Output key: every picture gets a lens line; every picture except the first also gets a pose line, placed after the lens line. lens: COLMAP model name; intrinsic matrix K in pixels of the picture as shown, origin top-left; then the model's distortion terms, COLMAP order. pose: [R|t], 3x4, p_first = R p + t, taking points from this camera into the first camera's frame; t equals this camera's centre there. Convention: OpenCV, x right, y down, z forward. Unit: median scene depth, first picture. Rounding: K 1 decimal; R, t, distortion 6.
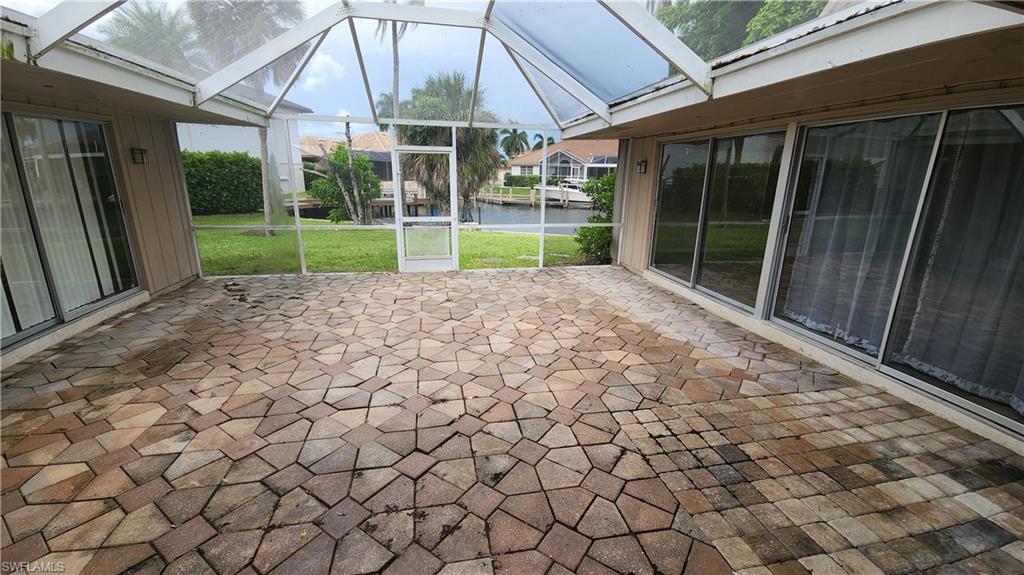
lens RADIAL K [[418.5, 0, 513.2], [0, 418.5, 285.0], [0, 0, 1]] dist [-0.010006, -0.000989]
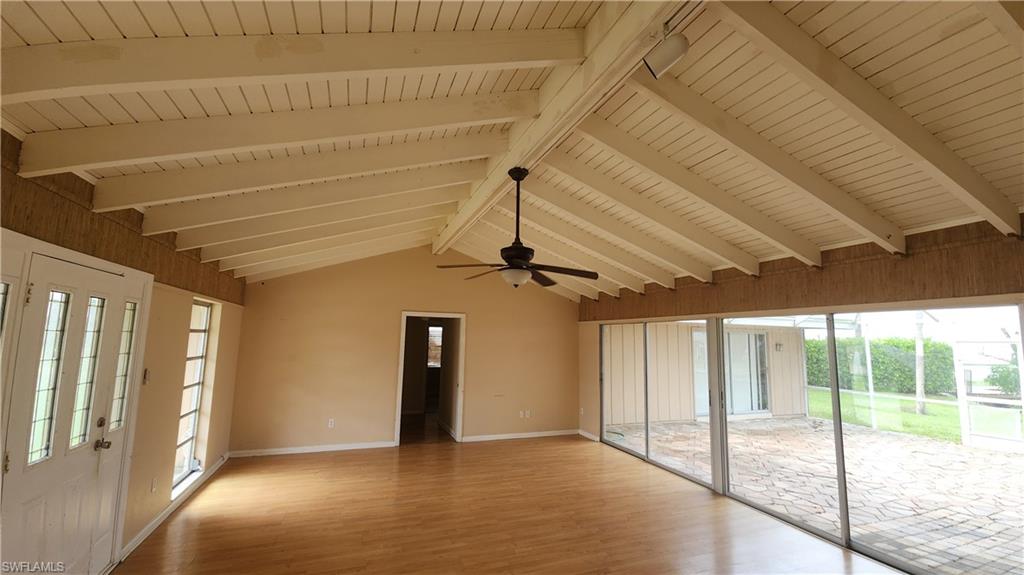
lens RADIAL K [[418.5, 0, 511.8], [0, 418.5, 290.4], [0, 0, 1]] dist [-0.010006, -0.000989]
pose [[0.152536, -0.133053, -0.979301, 1.655258], [-0.273874, 0.946398, -0.171241, 0.242532], [0.949593, 0.294325, 0.107920, -0.985280]]
